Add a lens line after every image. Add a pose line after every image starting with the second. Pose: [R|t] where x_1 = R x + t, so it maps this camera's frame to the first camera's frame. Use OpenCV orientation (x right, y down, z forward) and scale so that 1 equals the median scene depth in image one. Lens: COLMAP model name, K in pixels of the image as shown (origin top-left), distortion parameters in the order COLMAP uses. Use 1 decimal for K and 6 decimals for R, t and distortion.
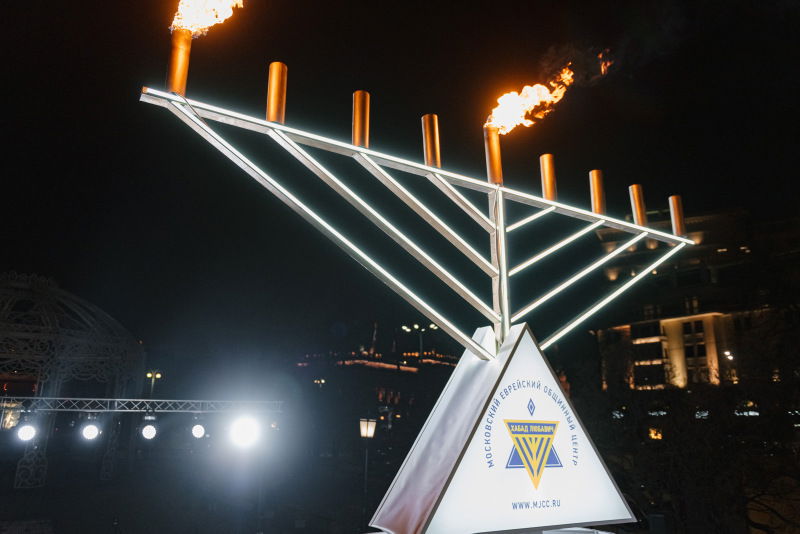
lens RADIAL K [[595.9, 0, 406.9], [0, 595.9, 267.7], [0, 0, 1]] dist [0.002984, -0.006784]
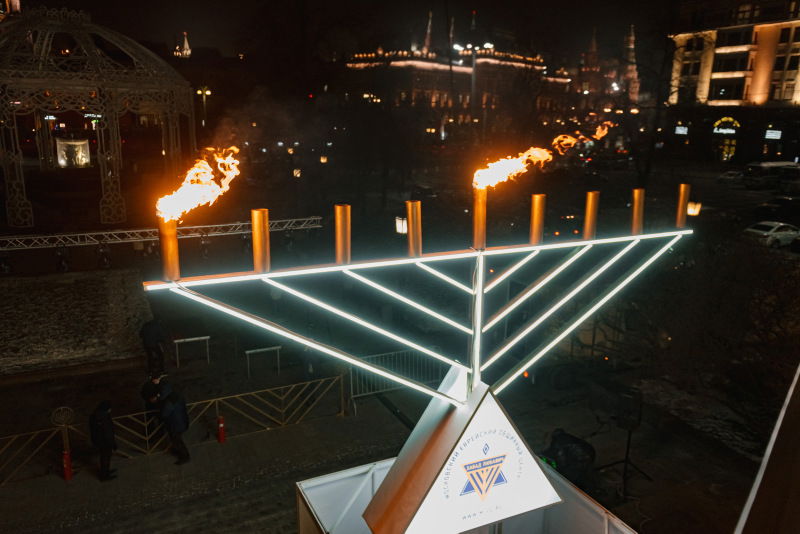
lens RADIAL K [[614.5, 0, 400.0], [0, 614.5, 267.0], [0, 0, 1]] dist [-0.002847, -0.003223]
pose [[0.994558, 0.036800, -0.097470, 0.023955], [0.016728, 0.867001, 0.498026, -0.132522], [0.102834, -0.496946, 0.861667, 0.005984]]
